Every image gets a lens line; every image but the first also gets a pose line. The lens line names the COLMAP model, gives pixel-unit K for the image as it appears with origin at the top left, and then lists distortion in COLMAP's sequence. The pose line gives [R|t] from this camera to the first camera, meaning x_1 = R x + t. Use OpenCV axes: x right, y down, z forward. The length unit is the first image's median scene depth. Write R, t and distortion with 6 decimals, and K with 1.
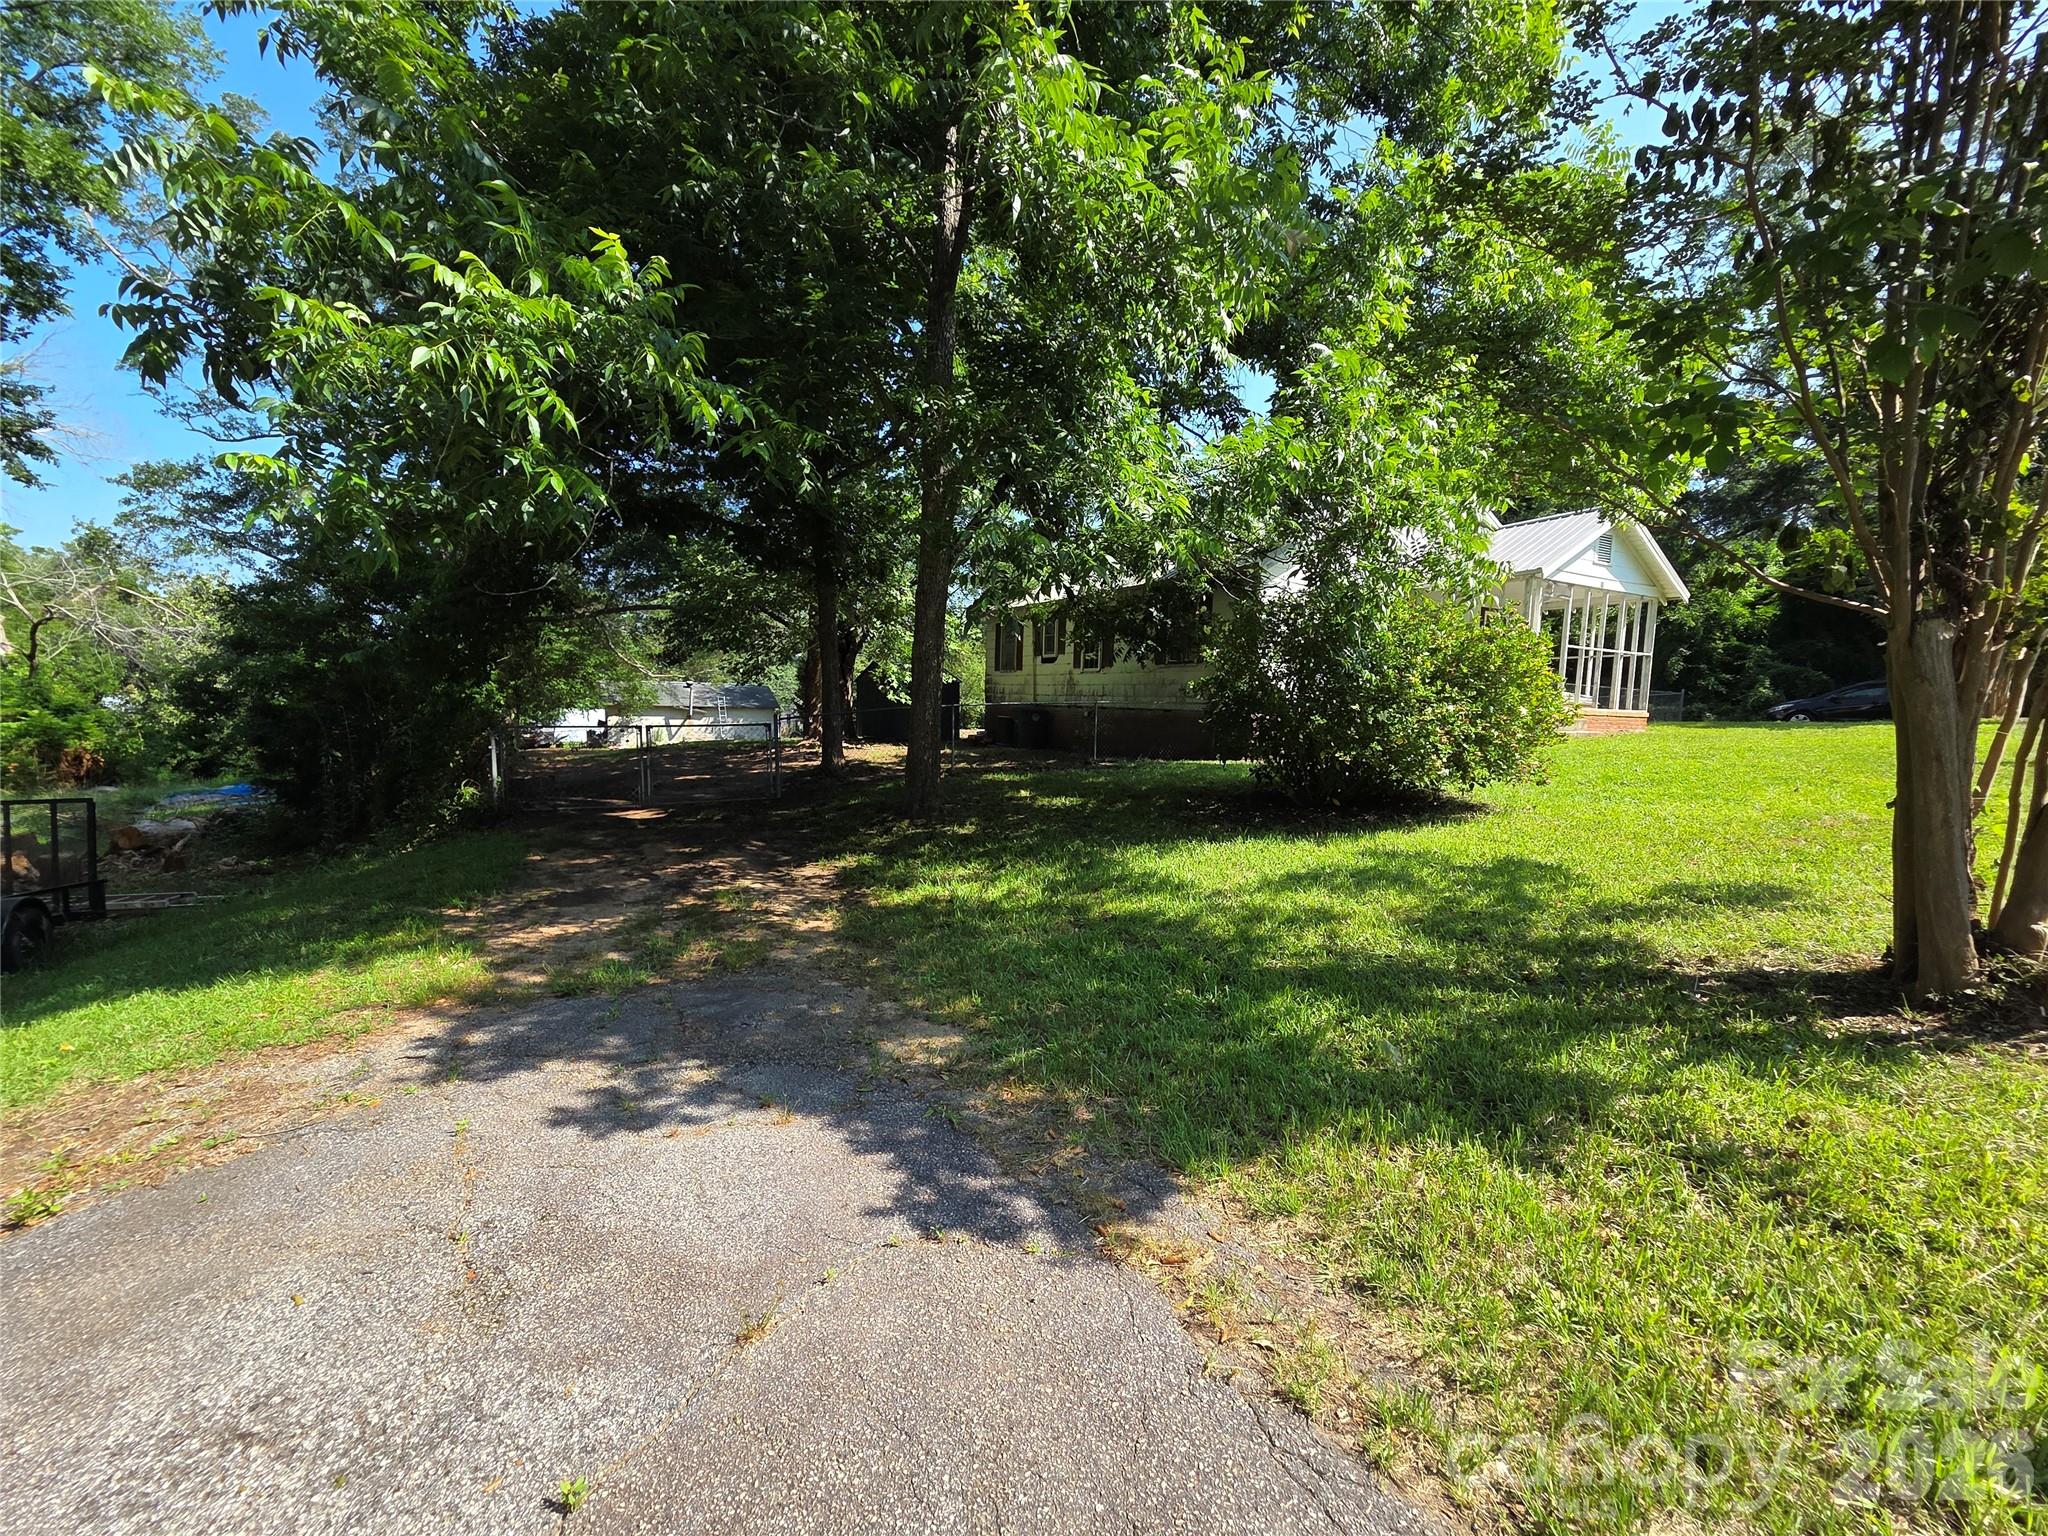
lens RADIAL K [[834.3, 0, 1026.0], [0, 834.3, 775.4], [0, 0, 1]] dist [-0.000702, -0.000600]
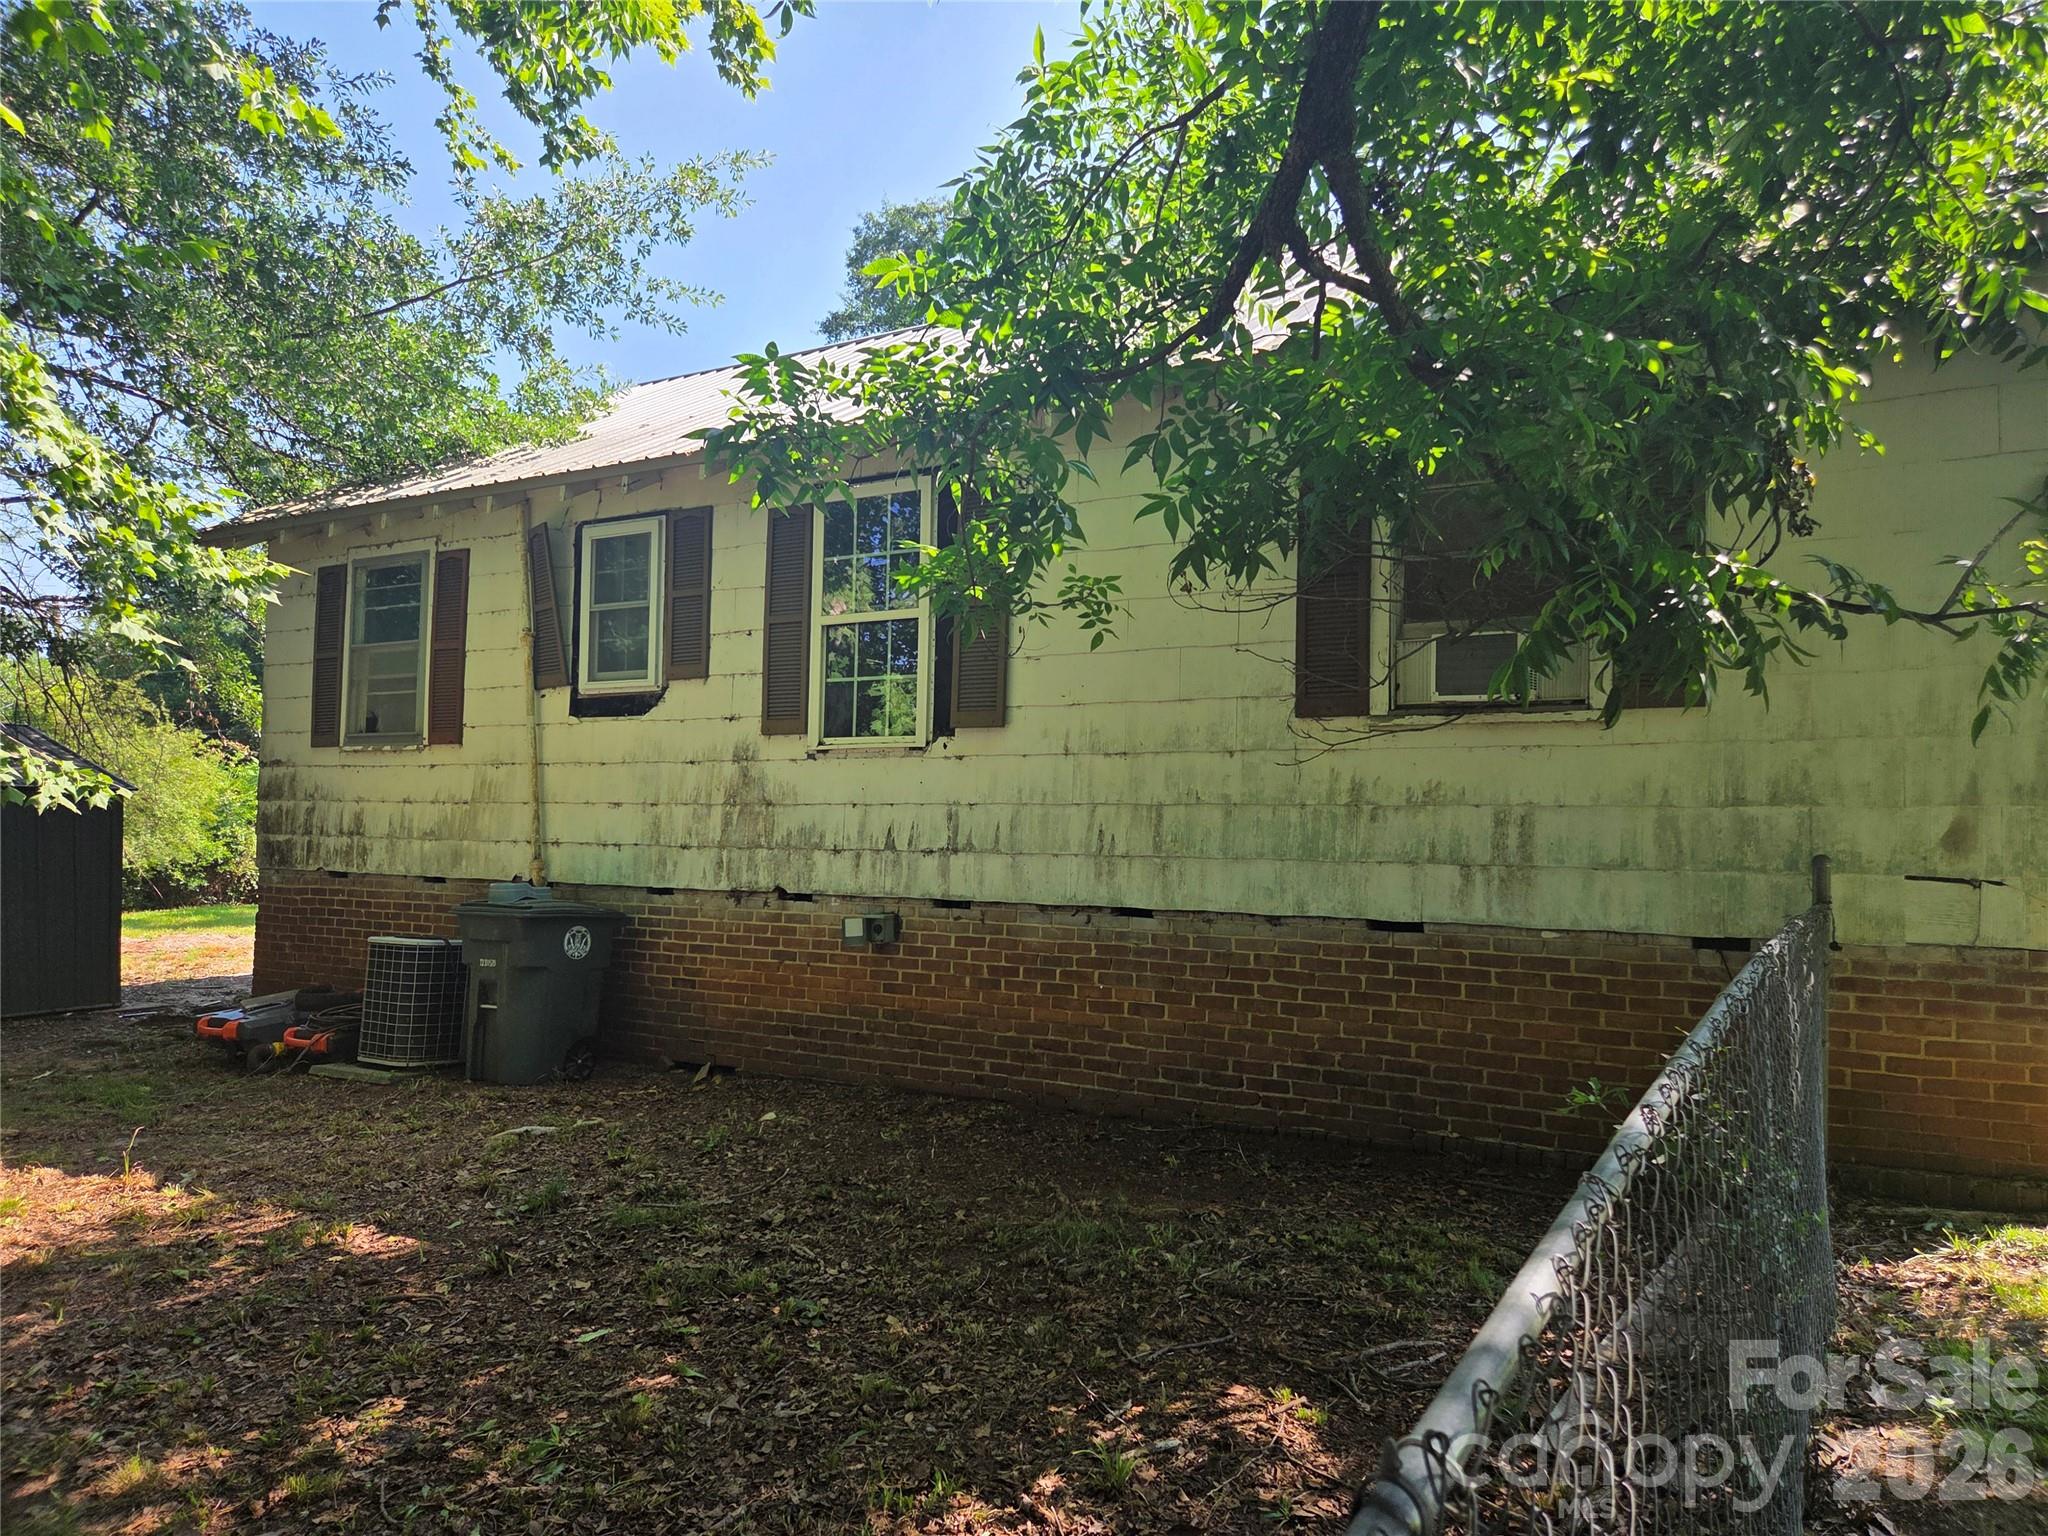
lens RADIAL K [[1369.5, 0, 1023.3], [0, 1369.5, 785.6], [0, 0, 1]] dist [0.053230, -0.017408]
pose [[0.854188, 0.006976, 0.519917, -0.065285], [0.052859, 0.993565, -0.100175, -0.054584], [-0.517270, 0.113050, 0.848323, 0.486301]]
